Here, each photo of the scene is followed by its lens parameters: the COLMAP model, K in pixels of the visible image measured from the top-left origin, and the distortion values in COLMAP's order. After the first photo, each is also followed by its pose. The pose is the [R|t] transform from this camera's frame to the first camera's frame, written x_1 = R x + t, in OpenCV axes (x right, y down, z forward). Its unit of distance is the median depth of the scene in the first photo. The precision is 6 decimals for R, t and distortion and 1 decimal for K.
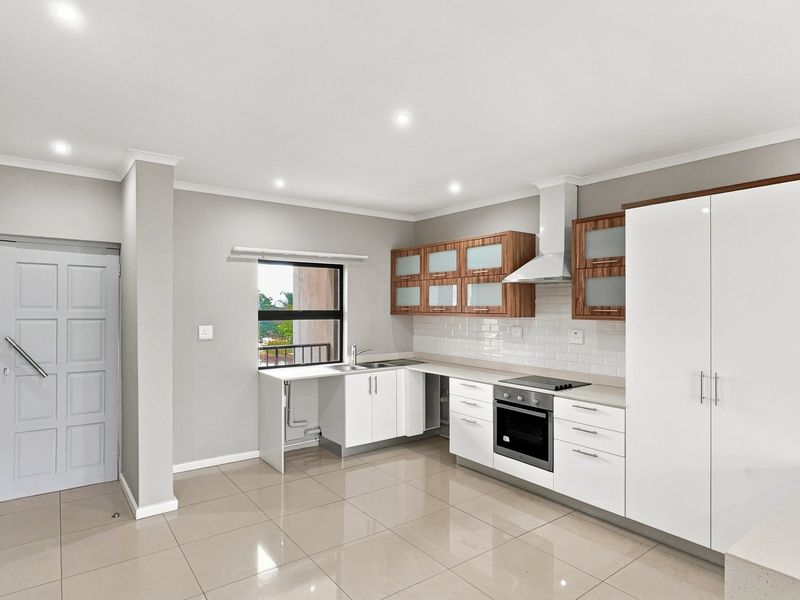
lens RADIAL K [[460.1, 0, 402.3], [0, 460.1, 305.6], [0, 0, 1]] dist [-0.006794, 0.006156]
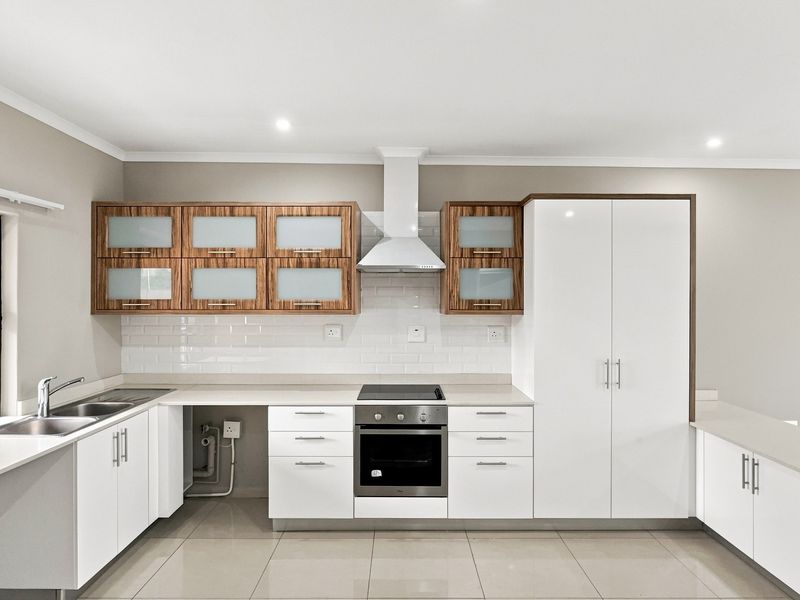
lens RADIAL K [[460.1, 0, 401.4], [0, 460.1, 299.8], [0, 0, 1]] dist [-0.006794, 0.006156]
pose [[0.604157, -0.000378, 0.796866, -0.324328], [-0.000893, 0.999999, 0.001152, 0.000348], [-0.796865, -0.001407, 0.604156, 0.458993]]
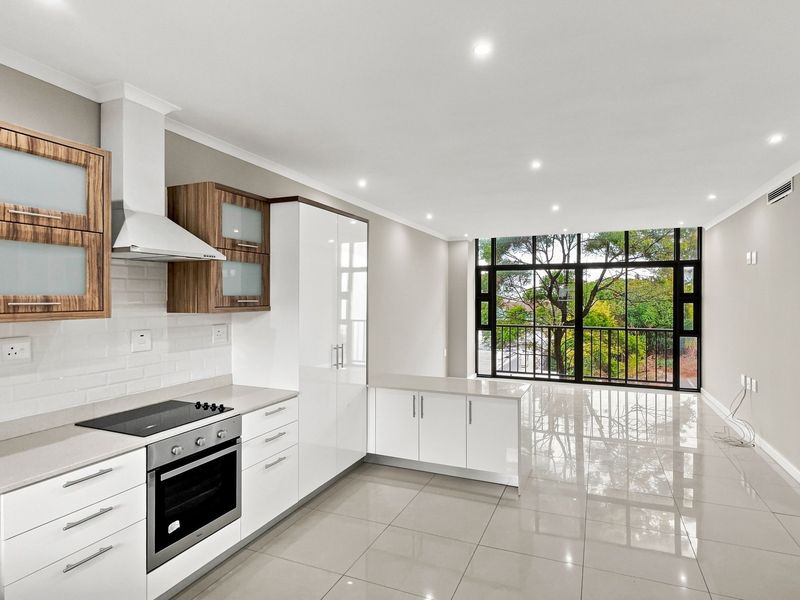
lens RADIAL K [[460.1, 0, 398.0], [0, 460.1, 296.5], [0, 0, 1]] dist [-0.006794, 0.006156]
pose [[-0.486834, -0.001425, 0.873493, -0.373732], [-0.001479, 0.999999, 0.000807, 0.000867], [-0.873493, -0.000899, -0.486835, 0.939383]]
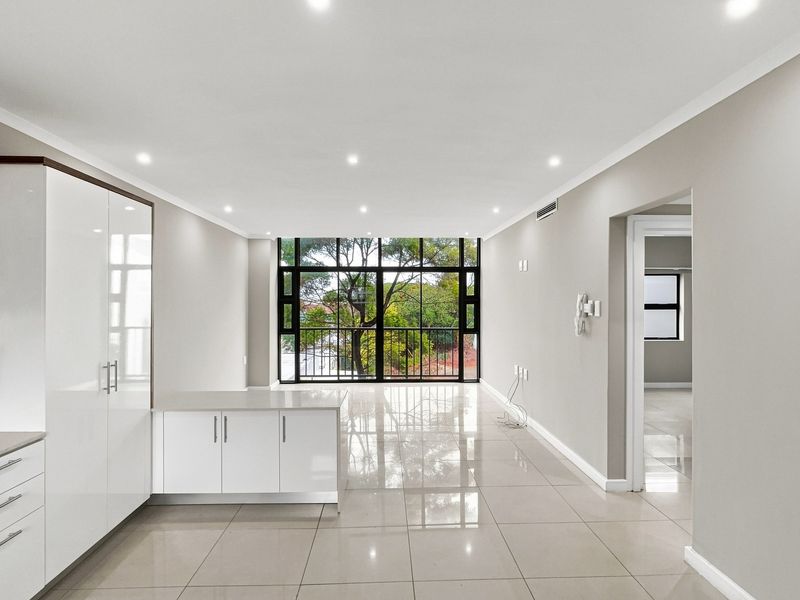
lens RADIAL K [[460.1, 0, 400.7], [0, 460.1, 299.5], [0, 0, 1]] dist [-0.006794, 0.006156]
pose [[-0.813382, -0.001521, 0.581728, -0.287942], [-0.000866, 0.999999, 0.001404, 0.001758], [-0.581730, 0.000639, -0.813382, 0.909803]]
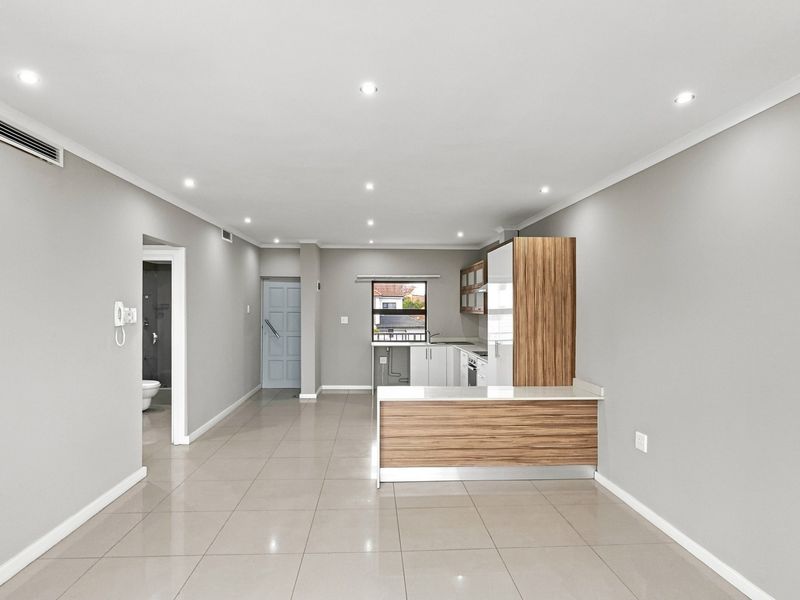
lens RADIAL K [[460.1, 0, 403.3], [0, 460.1, 304.2], [0, 0, 1]] dist [-0.006794, 0.006156]
pose [[0.835522, -0.005893, -0.549426, 0.858265], [0.000042, 0.999943, -0.010661, 0.011710], [0.549457, 0.008885, 0.835475, -0.492473]]
